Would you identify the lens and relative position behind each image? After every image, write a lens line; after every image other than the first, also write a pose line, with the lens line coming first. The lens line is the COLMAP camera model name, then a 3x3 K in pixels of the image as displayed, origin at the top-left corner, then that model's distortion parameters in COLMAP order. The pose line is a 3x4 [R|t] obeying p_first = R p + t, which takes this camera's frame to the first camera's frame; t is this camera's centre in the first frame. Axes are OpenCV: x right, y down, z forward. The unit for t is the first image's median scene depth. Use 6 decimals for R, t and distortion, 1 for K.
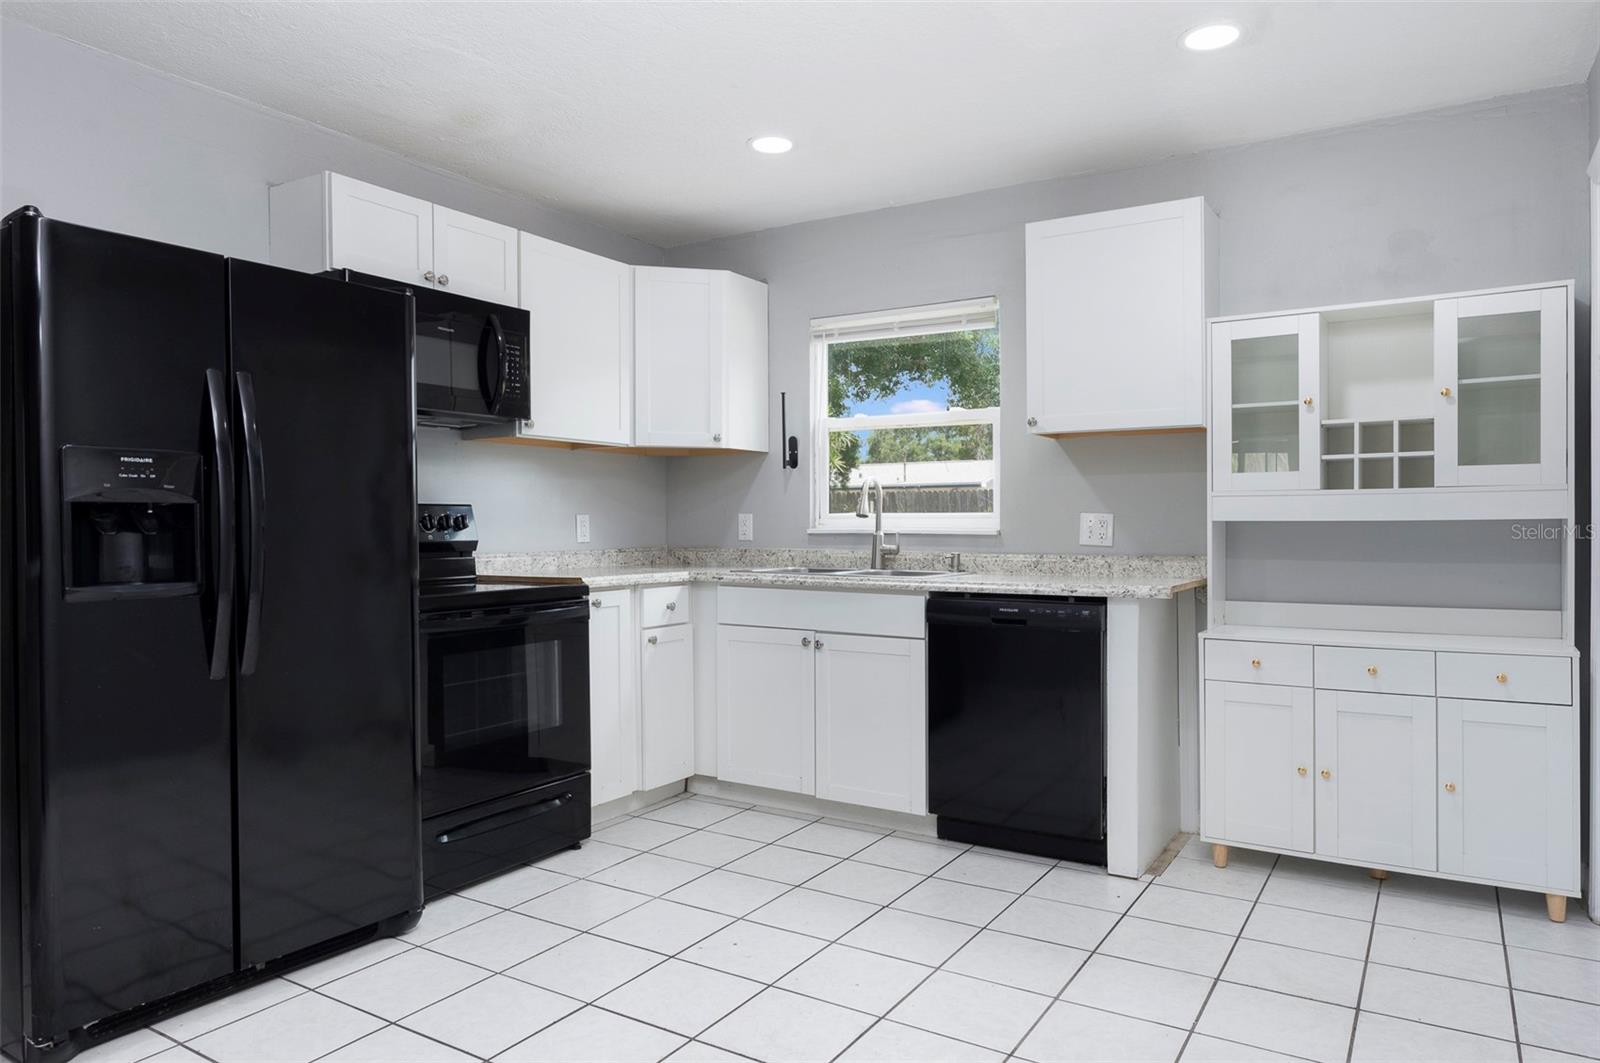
lens RADIAL K [[1020.9, 0, 800.0], [0, 1020.9, 531.5], [0, 0, 1]] dist [-0.005523, -0.002968]
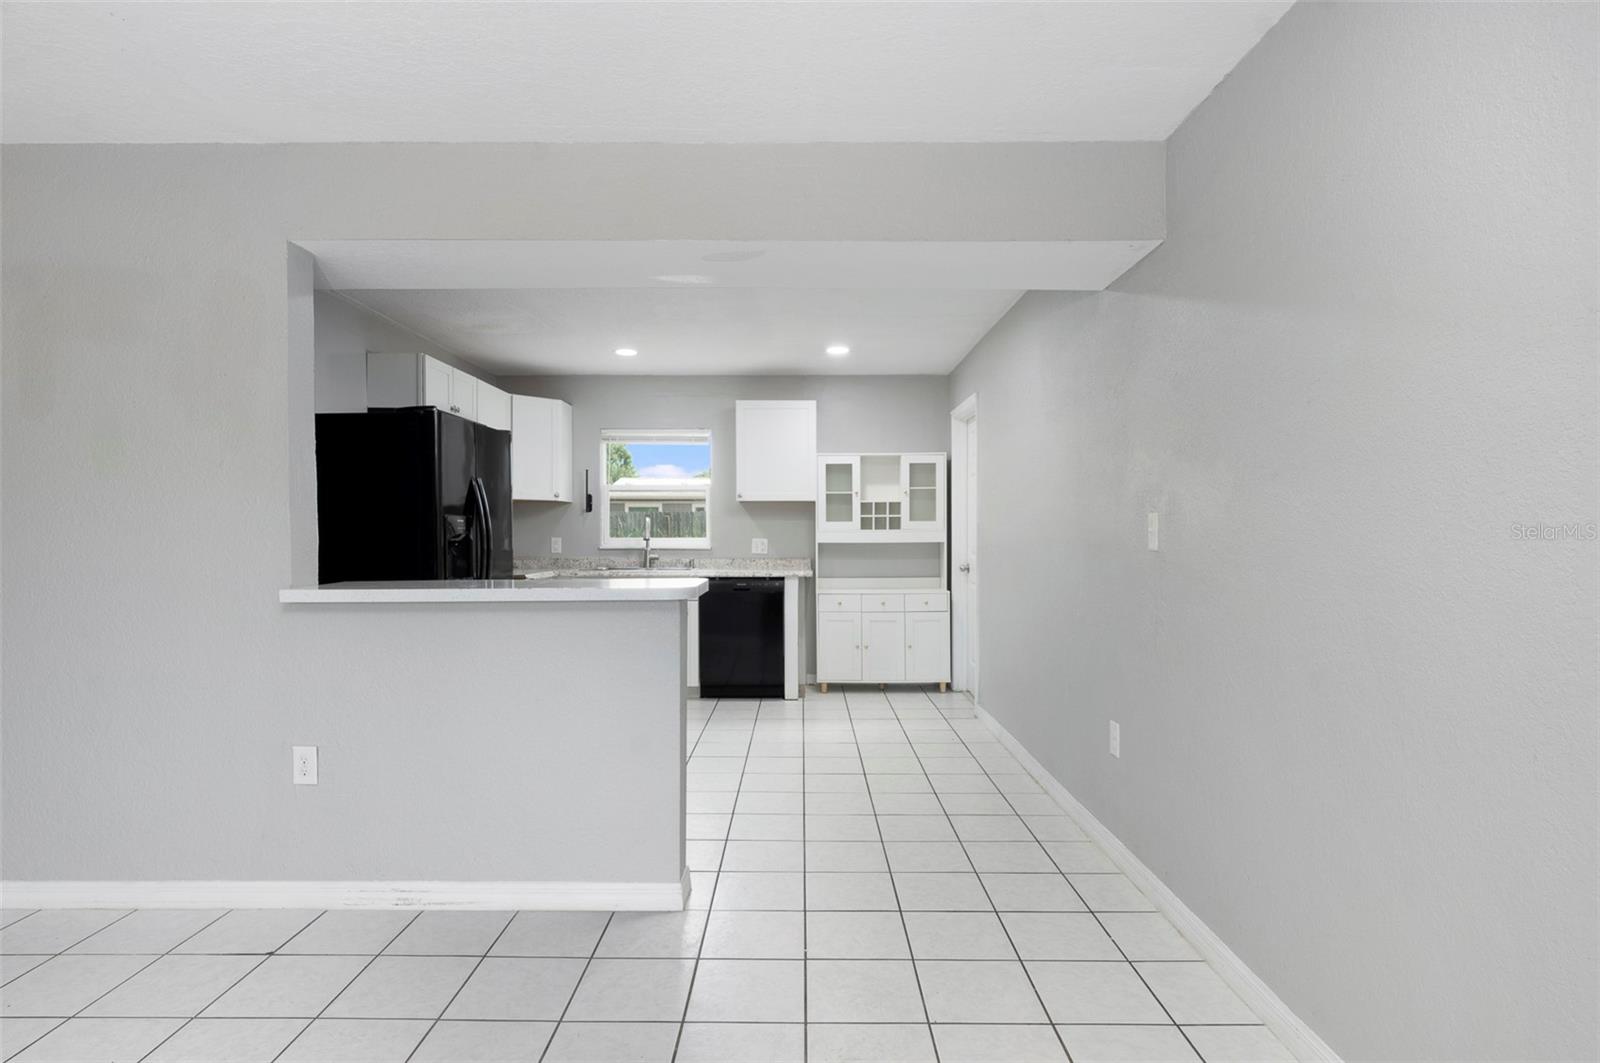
lens RADIAL K [[840.1, 0, 785.7], [0, 840.1, 533.2], [0, 0, 1]] dist [0.000080, 0.000993]
pose [[0.851460, -0.001234, 0.524418, -0.653780], [0.003955, 0.999984, -0.004068, -0.024366], [-0.524405, 0.005538, 0.851451, -0.569324]]
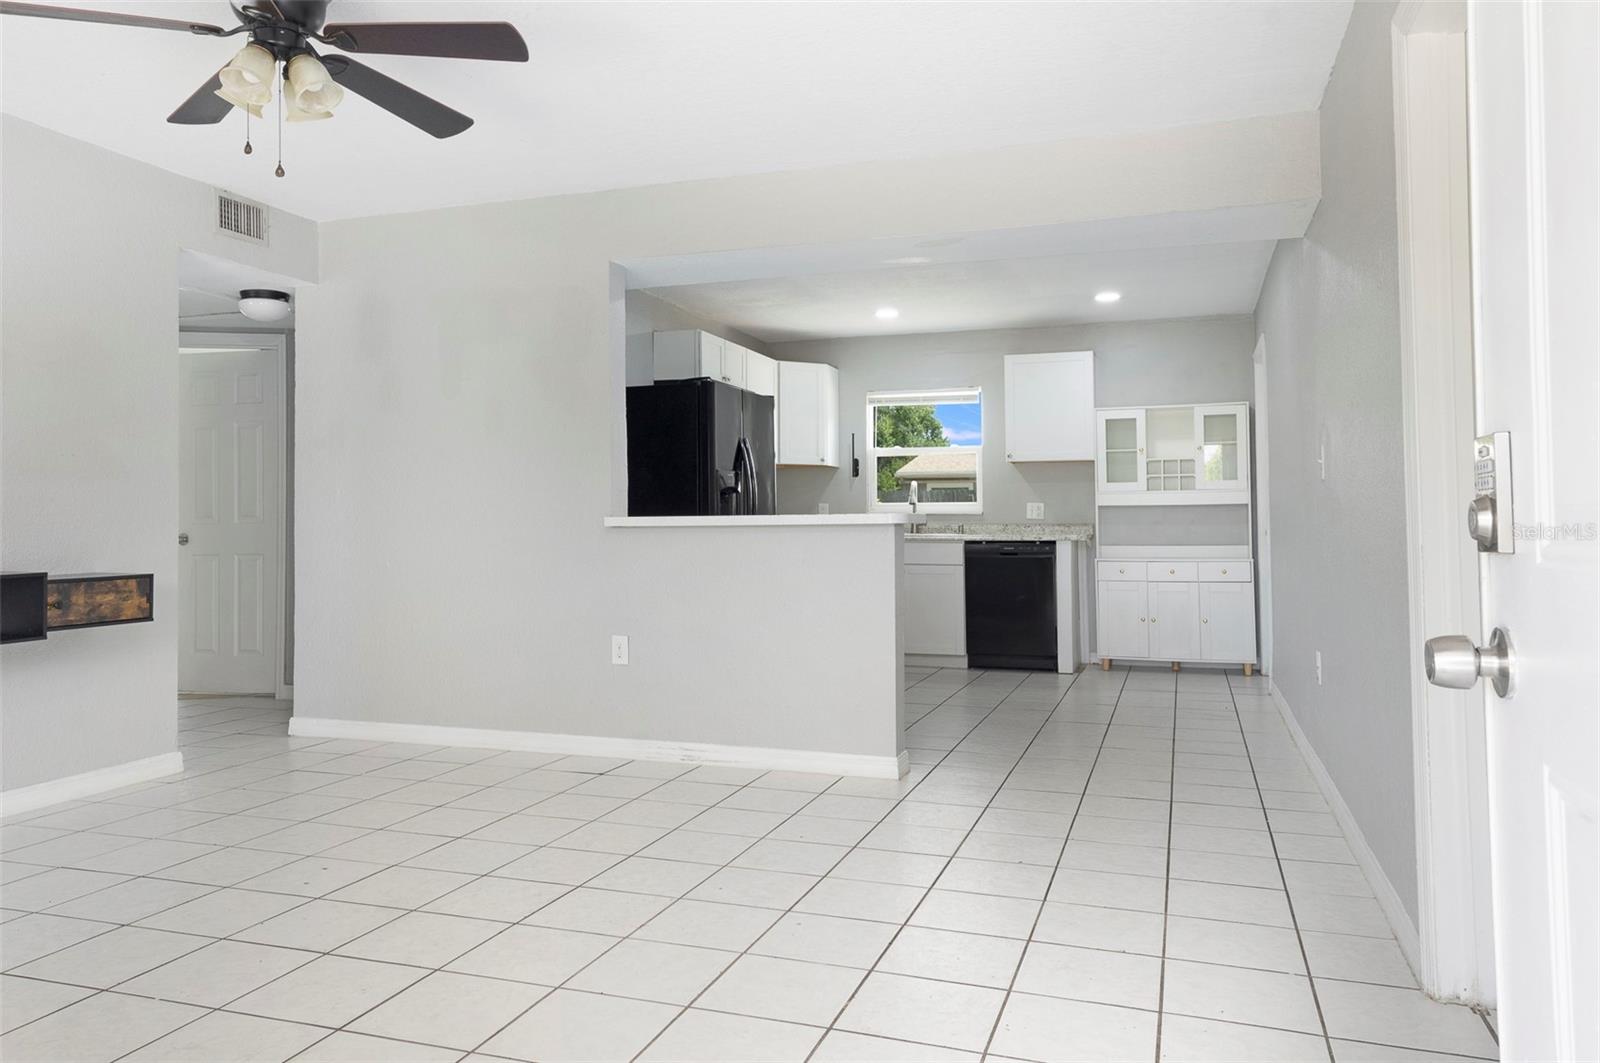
lens RADIAL K [[1132.6, 0, 781.6], [0, 1132.6, 478.8], [0, 0, 1]] dist [0.000293, -0.000808]
pose [[0.975468, 0.007123, 0.220027, -0.745652], [0.004331, 0.998662, -0.051532, 0.052680], [-0.220100, 0.051220, 0.974132, -1.126865]]
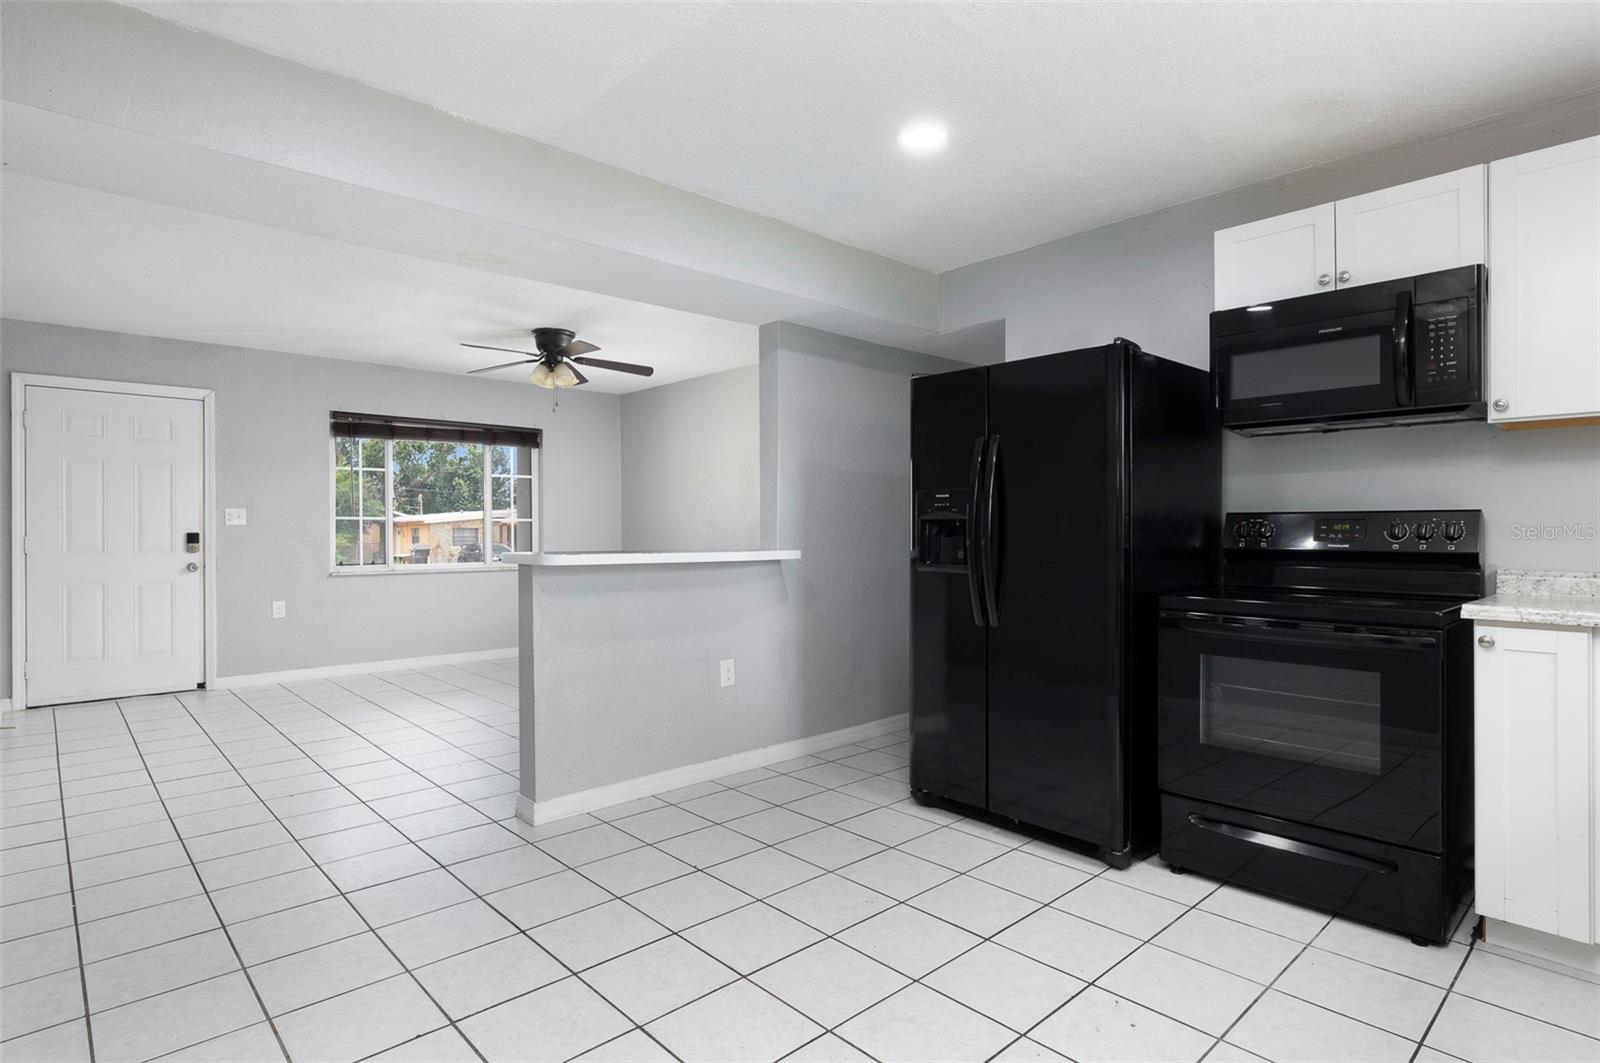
lens RADIAL K [[840.1, 0, 785.7], [0, 840.1, 533.2], [0, 0, 1]] dist [0.000080, 0.000993]
pose [[-0.262228, 0.005440, -0.964991, 0.533423], [-0.009491, 0.999921, 0.008216, -0.008096], [0.964959, 0.011313, -0.262156, 0.684827]]
